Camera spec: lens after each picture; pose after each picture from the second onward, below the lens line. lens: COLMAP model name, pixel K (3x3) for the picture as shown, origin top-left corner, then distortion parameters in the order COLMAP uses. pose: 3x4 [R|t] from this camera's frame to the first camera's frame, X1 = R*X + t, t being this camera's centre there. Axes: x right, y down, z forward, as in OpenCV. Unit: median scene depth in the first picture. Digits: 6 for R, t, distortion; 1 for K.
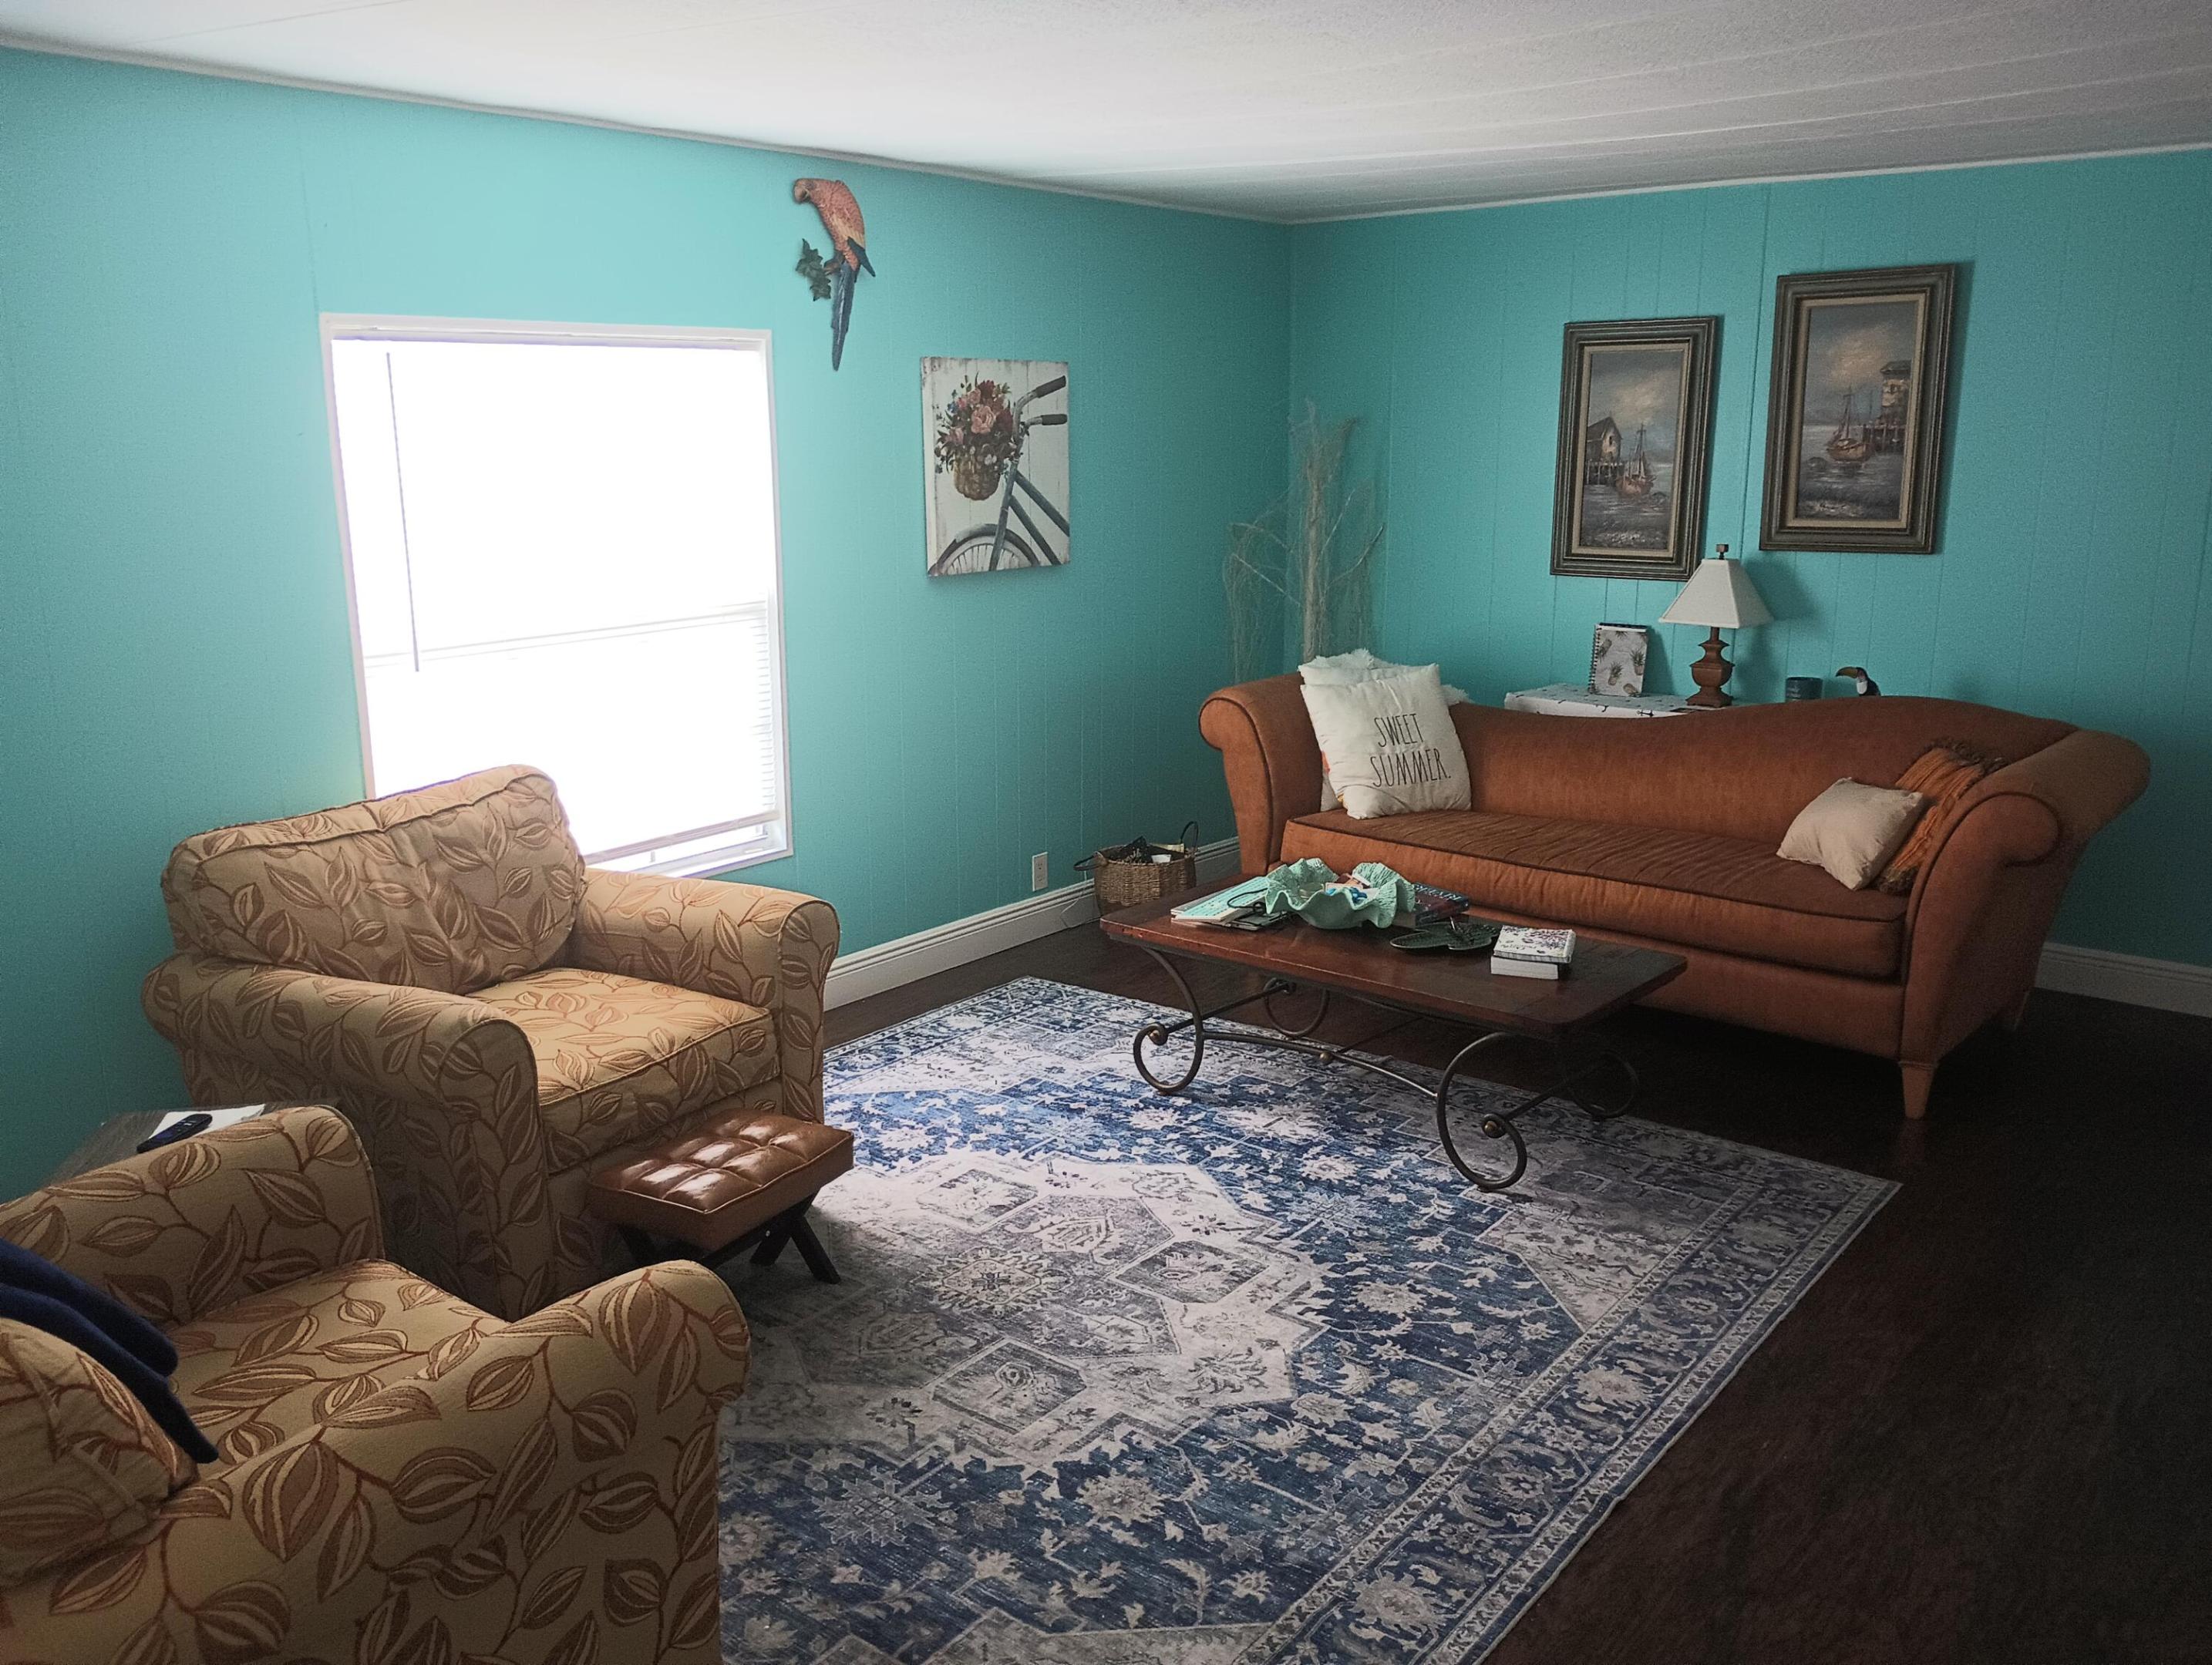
lens RADIAL K [[1828.0, 0, 1088.5], [0, 1828.0, 838.7], [0, 0, 1]] dist [0.072169, -0.090280]
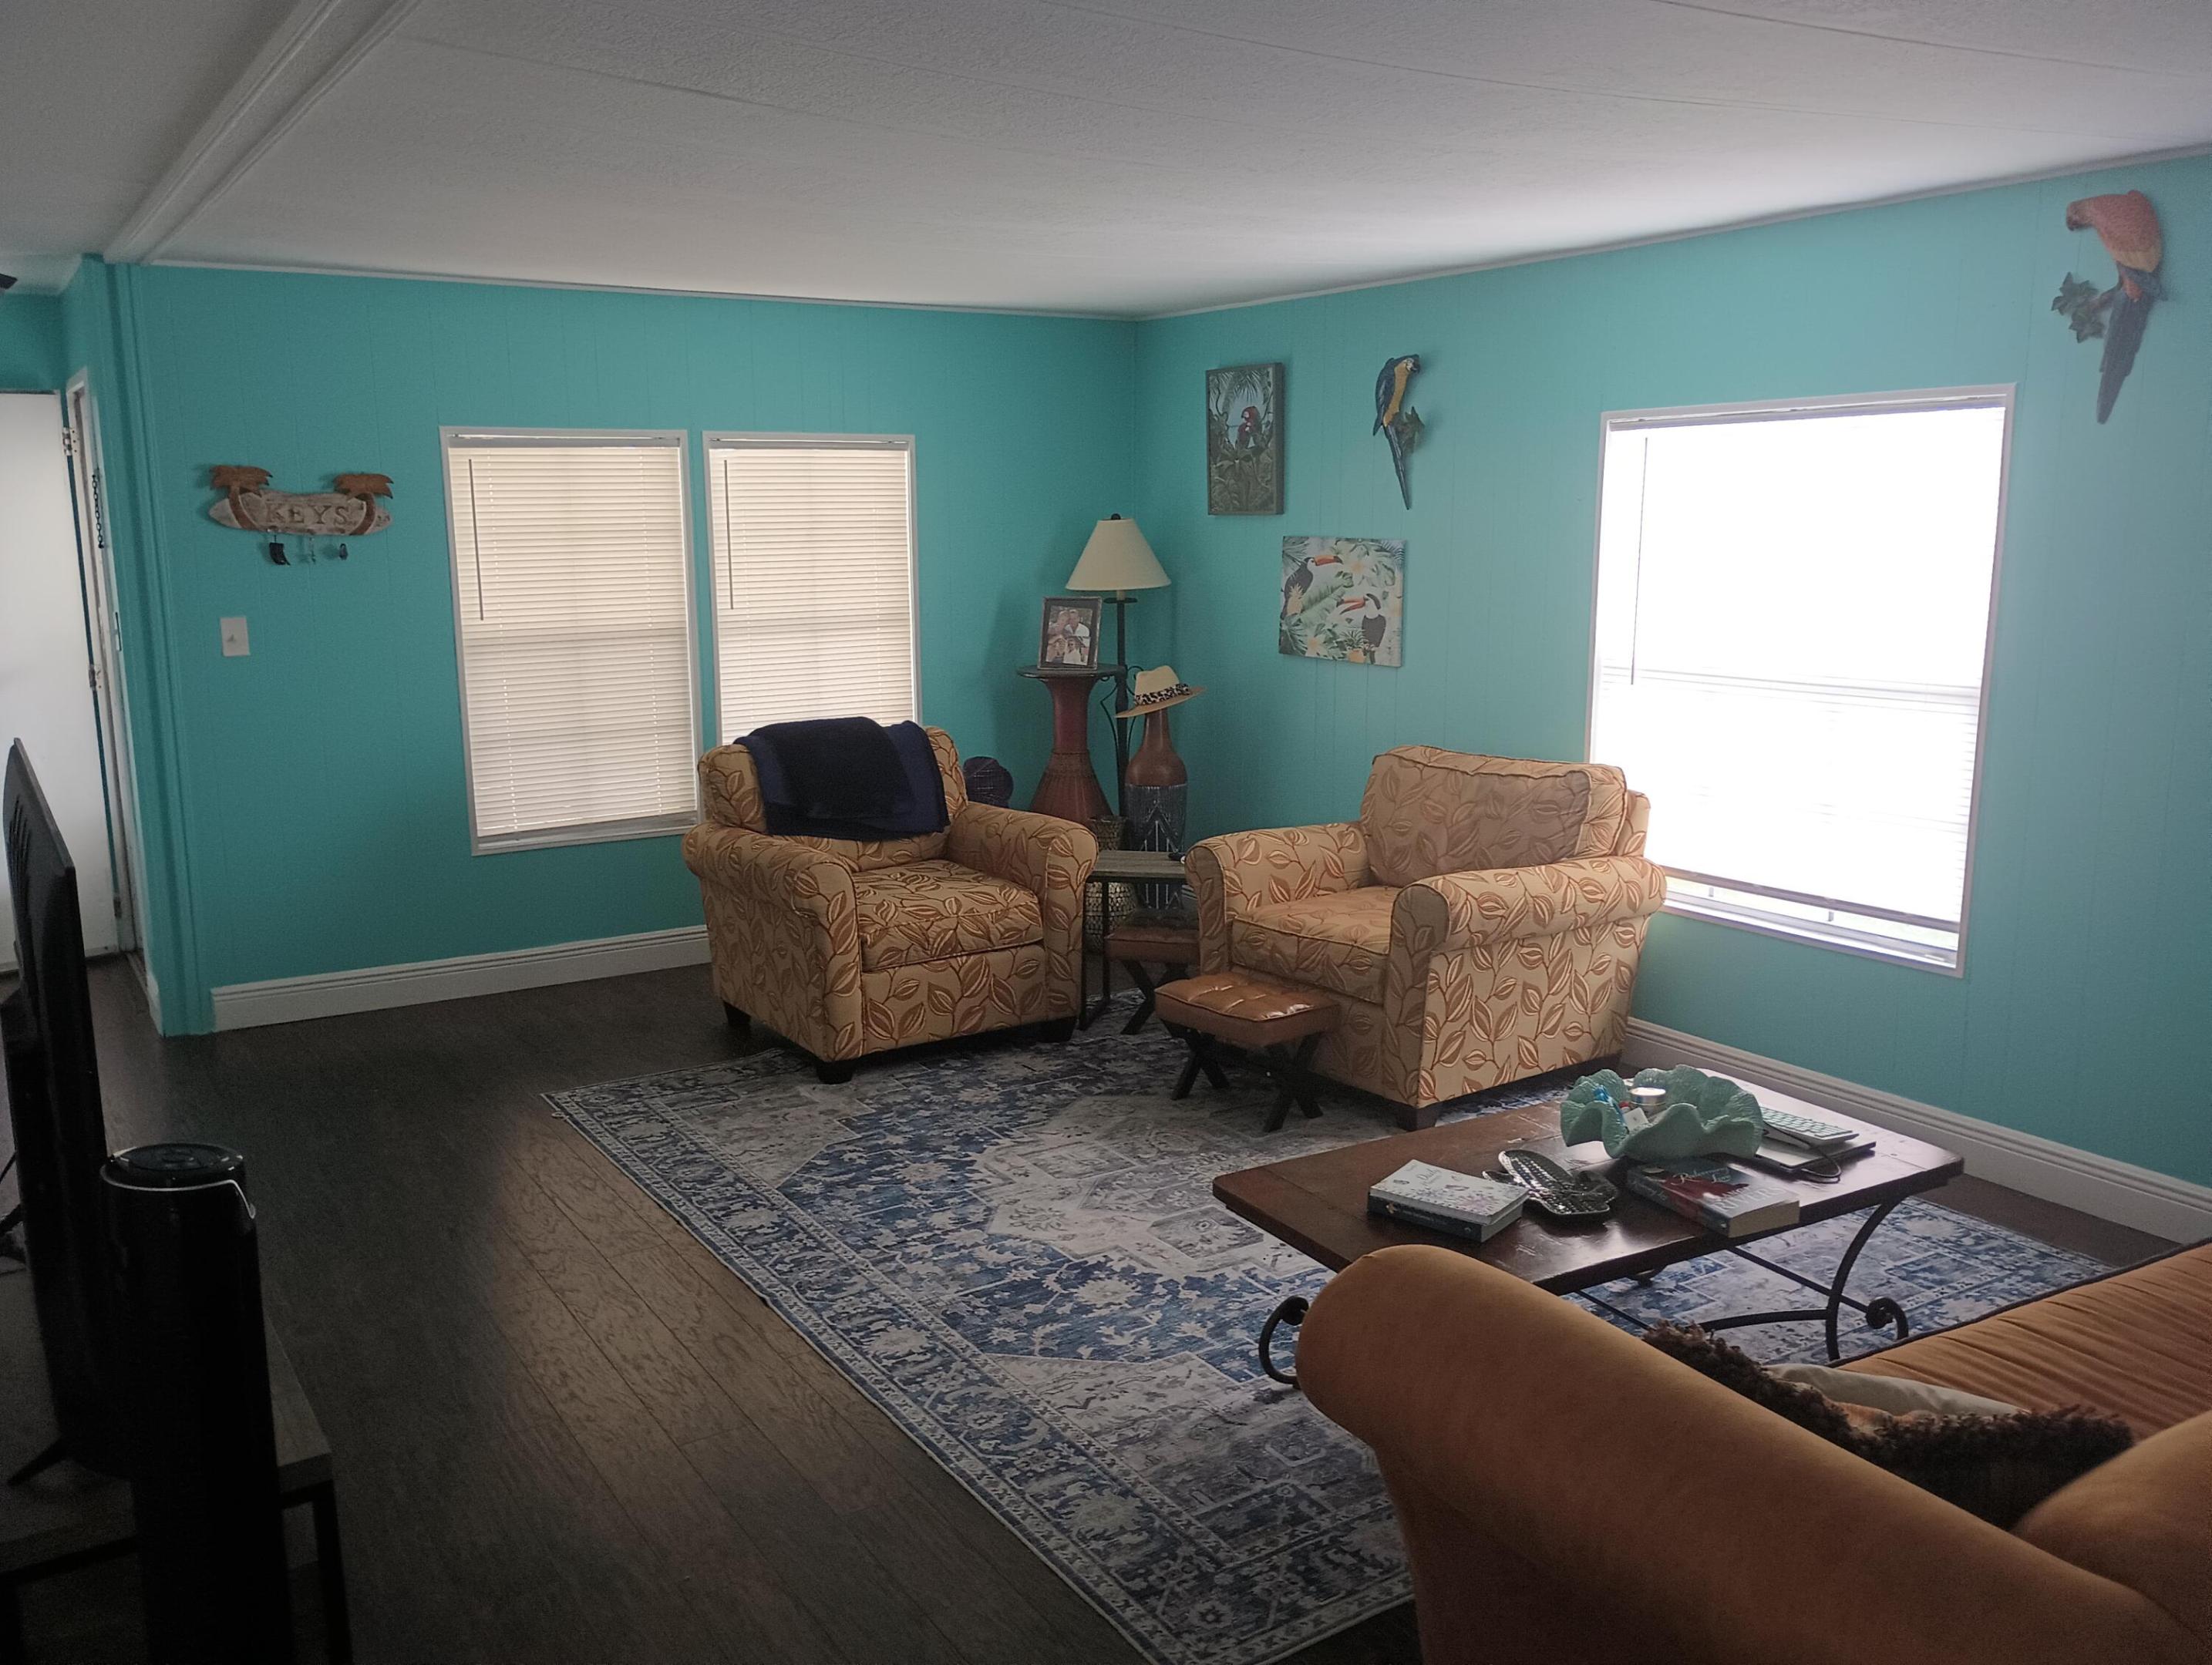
lens RADIAL K [[1828.0, 0, 1088.5], [0, 1828.0, 838.7], [0, 0, 1]] dist [0.072169, -0.090280]
pose [[-0.331148, 0.179739, -0.926302, 1.135576], [-0.204723, 0.944620, 0.256480, -0.283755], [0.921102, 0.274568, -0.276012, 1.226540]]
